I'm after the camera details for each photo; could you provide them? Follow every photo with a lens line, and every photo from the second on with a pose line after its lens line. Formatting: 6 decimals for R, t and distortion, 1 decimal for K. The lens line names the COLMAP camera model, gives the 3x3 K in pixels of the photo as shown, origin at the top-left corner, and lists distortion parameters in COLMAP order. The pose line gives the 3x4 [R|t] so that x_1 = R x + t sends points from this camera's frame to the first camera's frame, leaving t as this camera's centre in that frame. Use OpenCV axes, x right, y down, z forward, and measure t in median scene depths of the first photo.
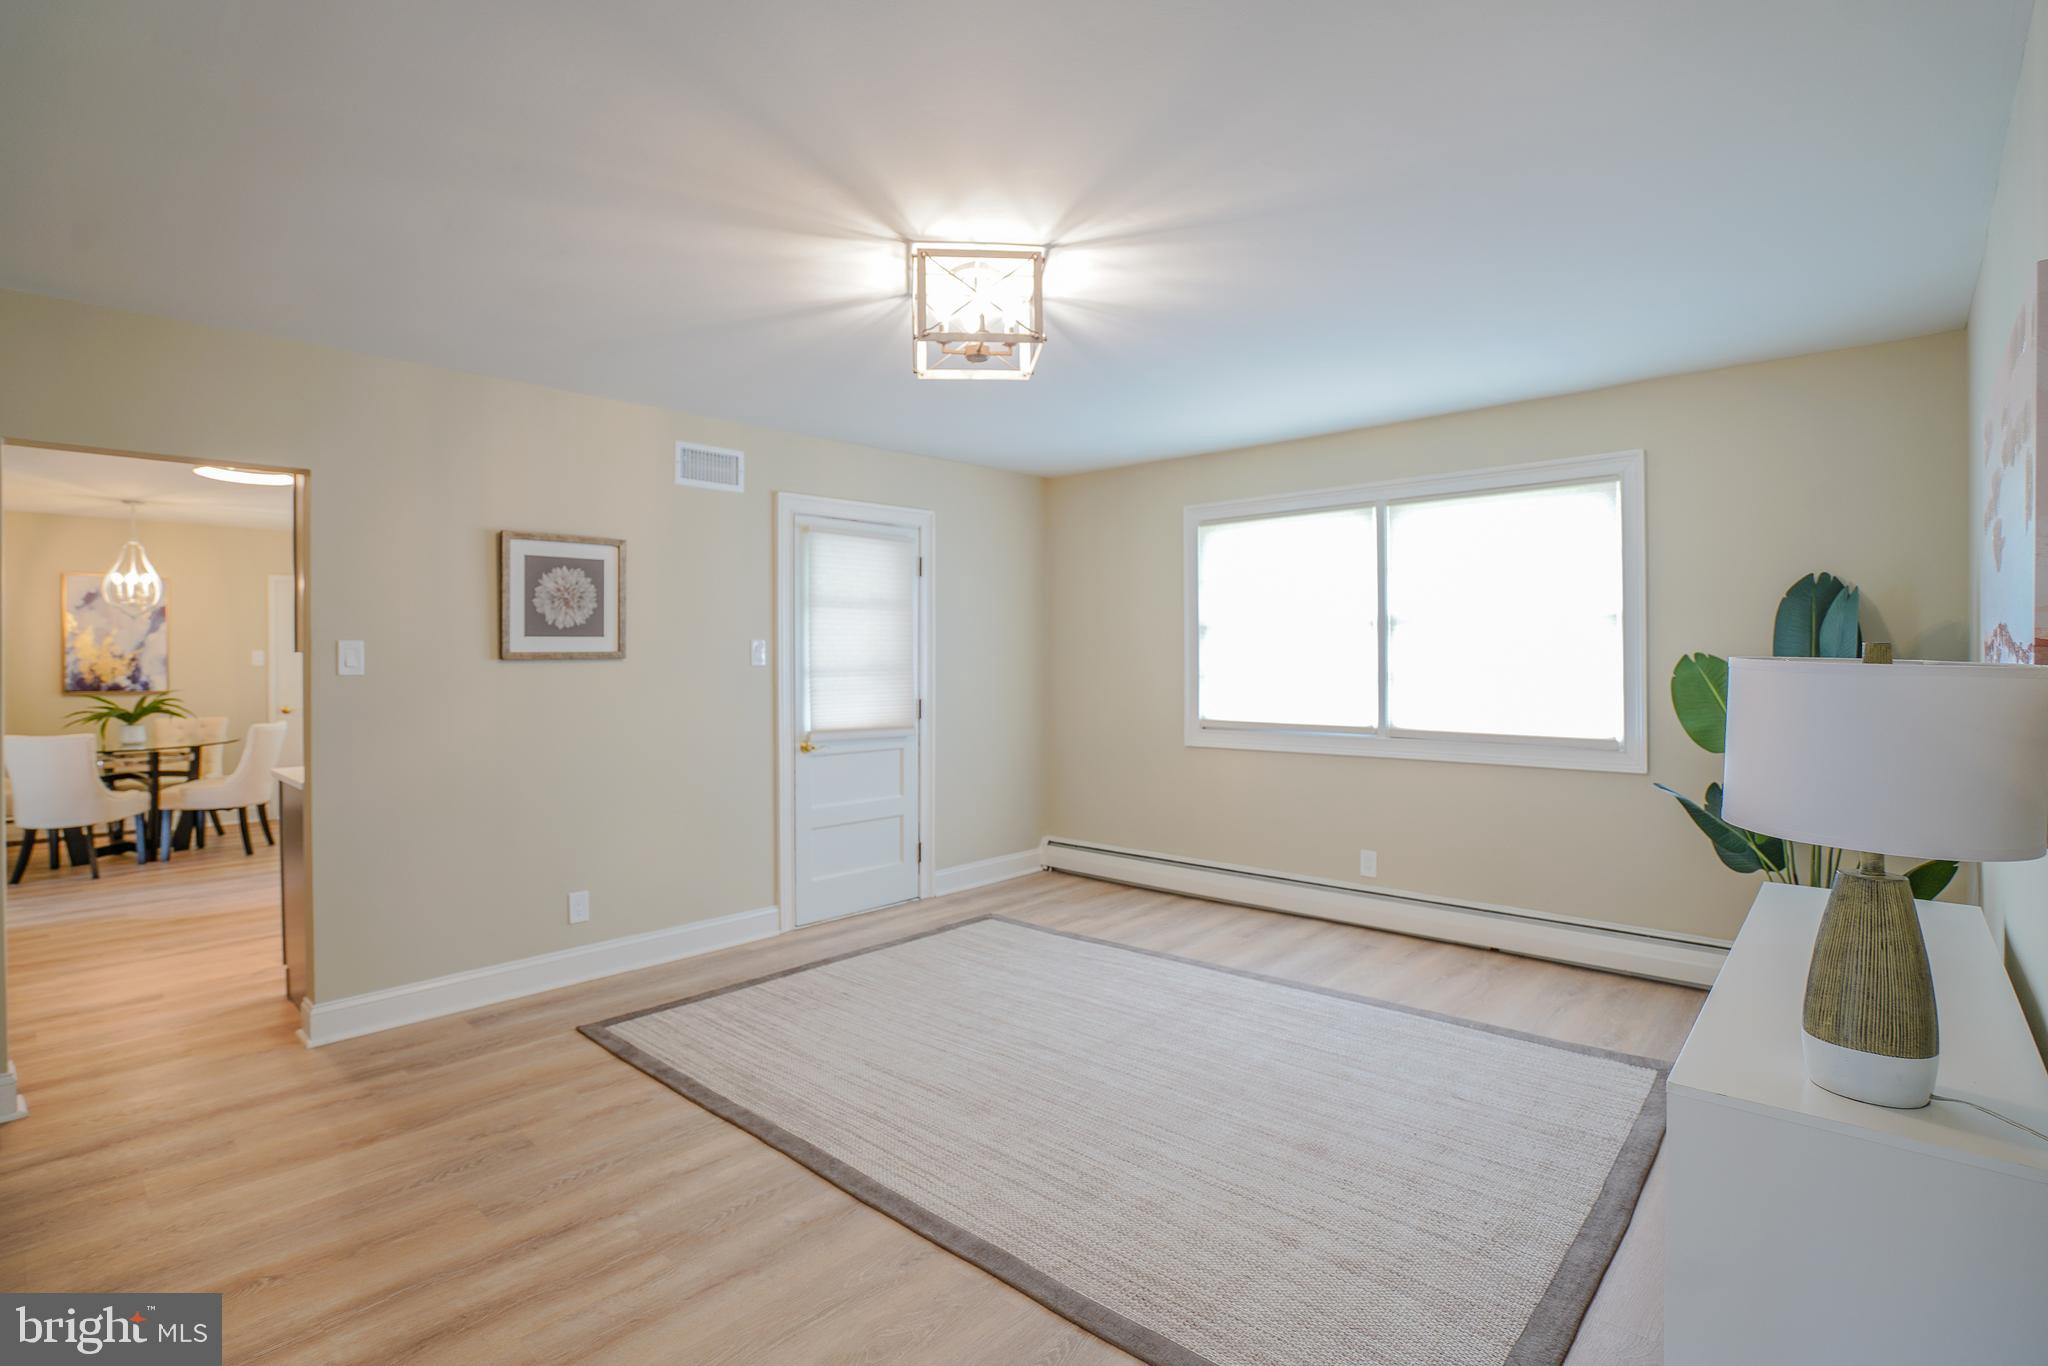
lens RADIAL K [[957.8, 0, 936.5], [0, 957.8, 657.5], [0, 0, 1]] dist [-0.053043, 0.020801]
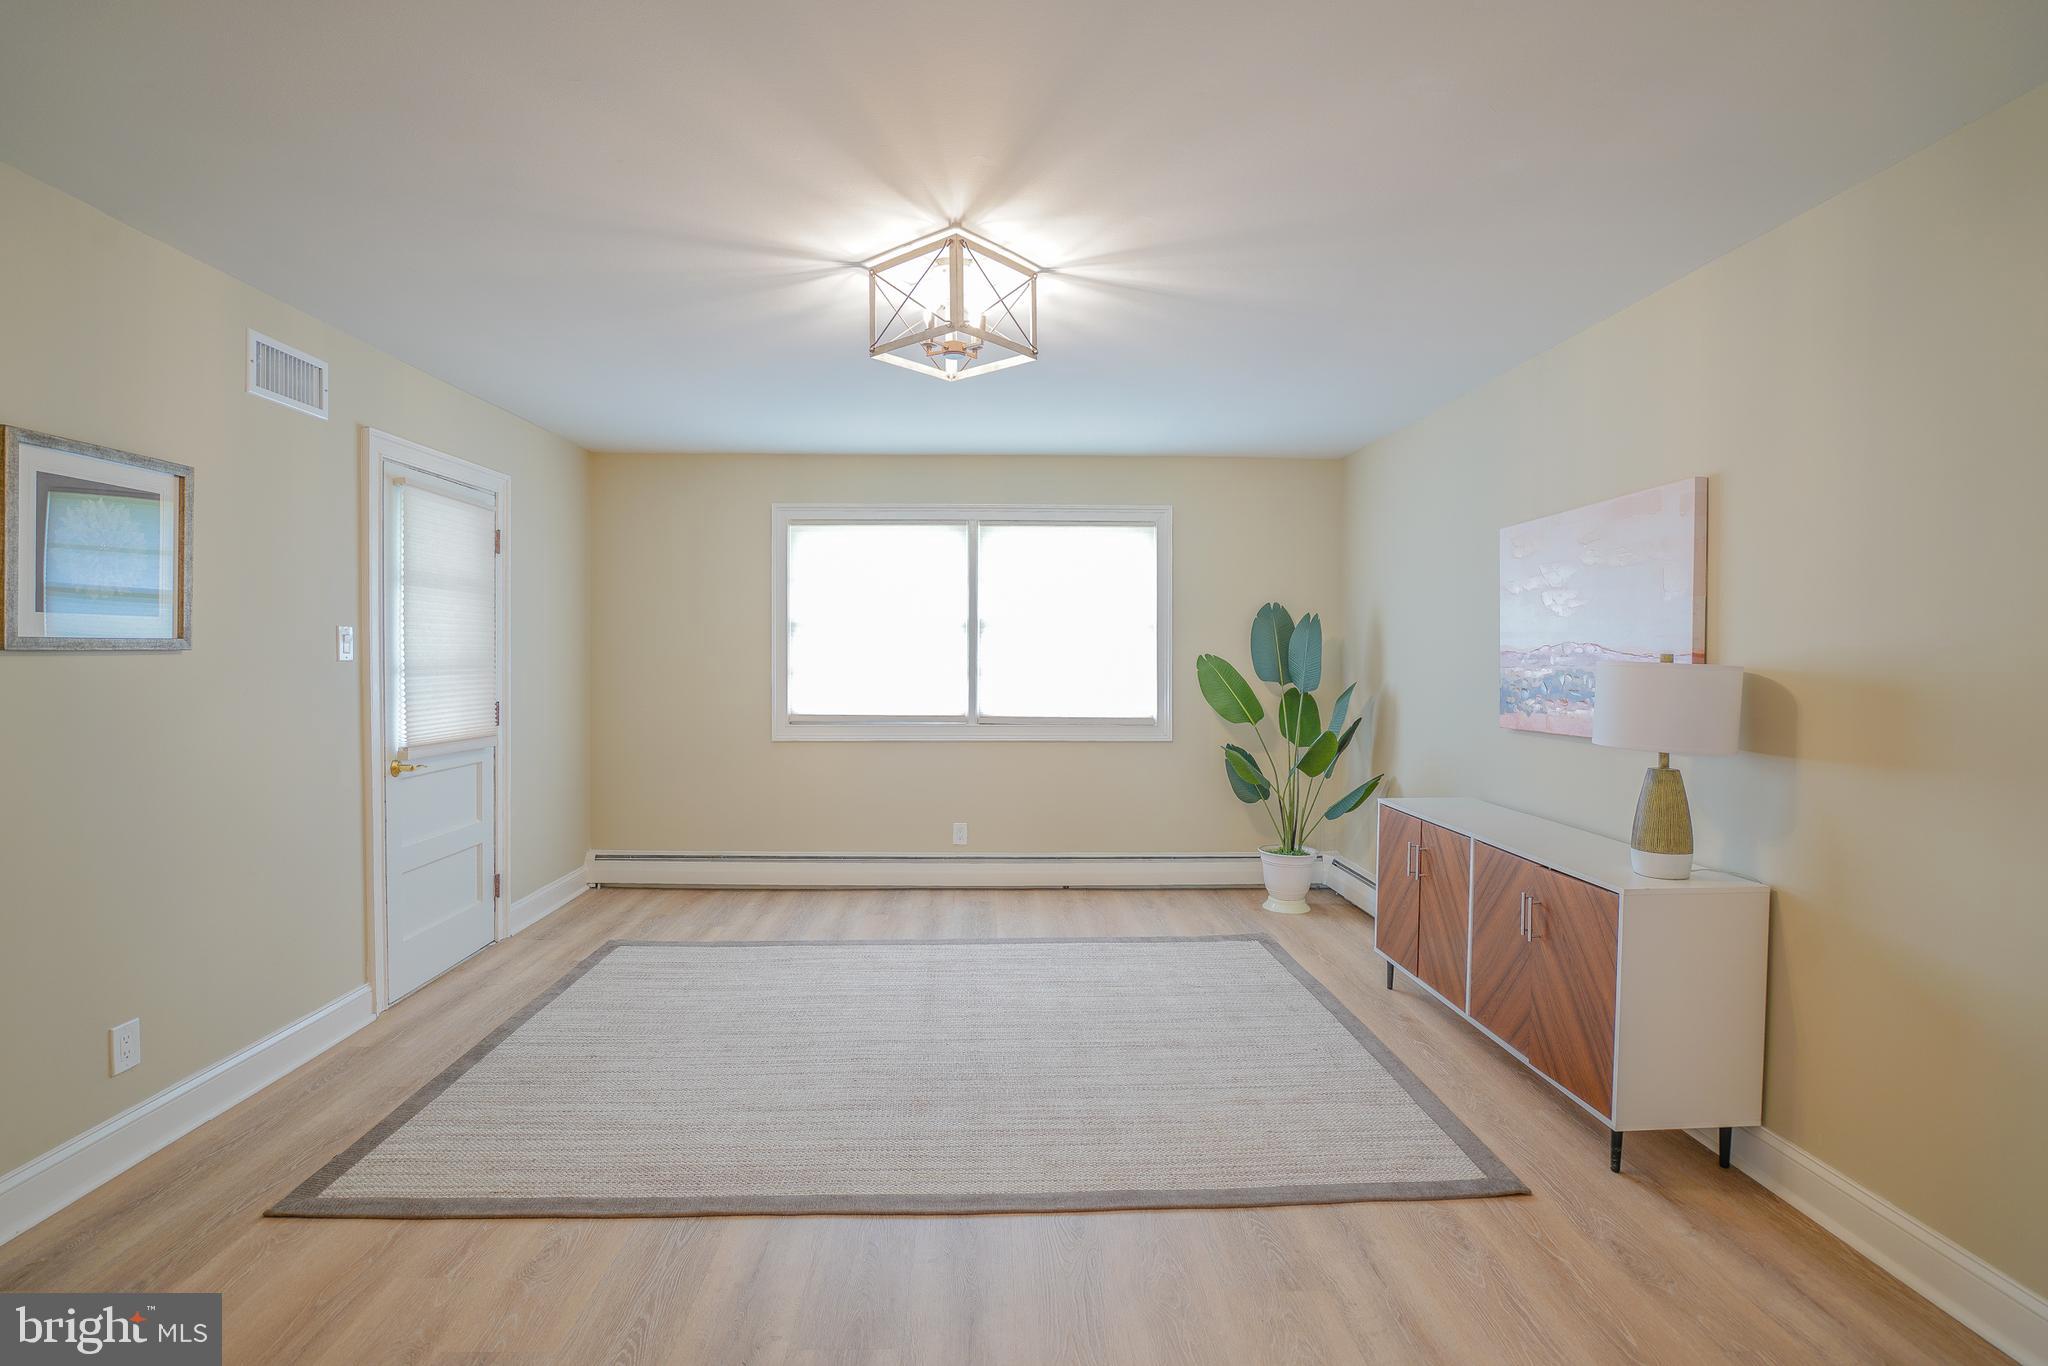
lens RADIAL K [[957.8, 0, 1018.2], [0, 957.8, 669.5], [0, 0, 1]] dist [-0.053043, 0.020801]
pose [[0.707239, -0.003455, 0.706966, -0.342418], [-0.008799, 0.999868, 0.013688, 0.000964], [-0.706919, -0.015901, 0.707115, 0.133787]]
